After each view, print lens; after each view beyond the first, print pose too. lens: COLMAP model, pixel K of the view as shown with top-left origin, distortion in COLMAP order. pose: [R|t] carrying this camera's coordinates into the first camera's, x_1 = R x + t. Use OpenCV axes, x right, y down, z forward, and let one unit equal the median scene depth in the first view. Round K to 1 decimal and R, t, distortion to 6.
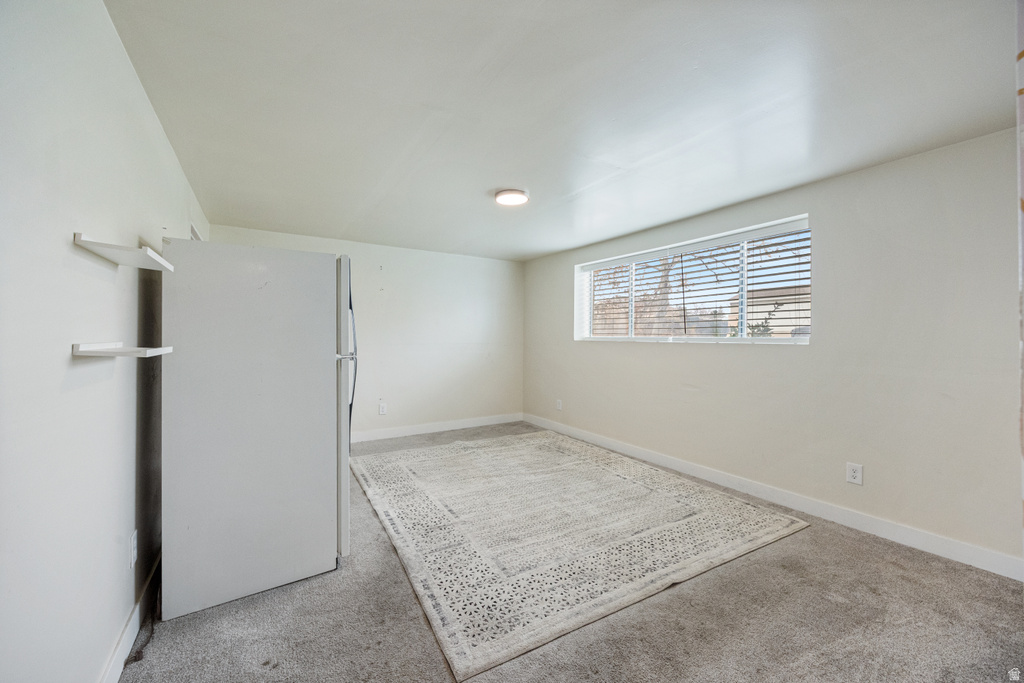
lens RADIAL K [[391.9, 0, 510.8], [0, 391.9, 339.3], [0, 0, 1]] dist [-0.007247, 0.000867]
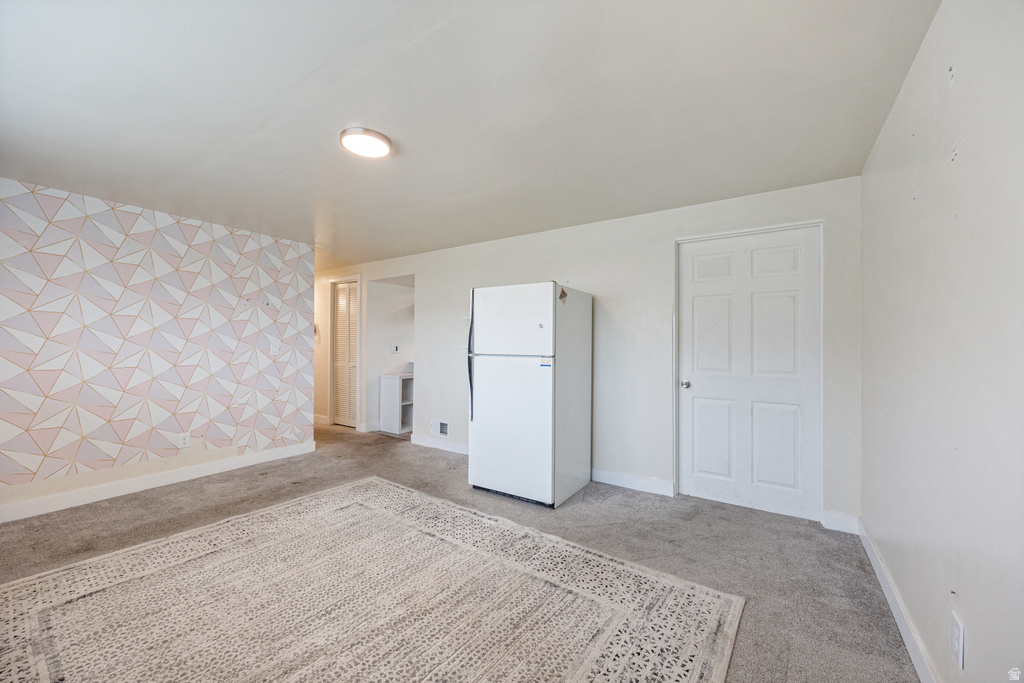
lens RADIAL K [[391.9, 0, 512.2], [0, 391.9, 342.4], [0, 0, 1]] dist [-0.007247, 0.000867]
pose [[-0.912722, -0.011997, -0.408405, 0.053144], [-0.012741, 0.999918, -0.000898, -0.007213], [0.408382, 0.004384, -0.912801, 1.945592]]
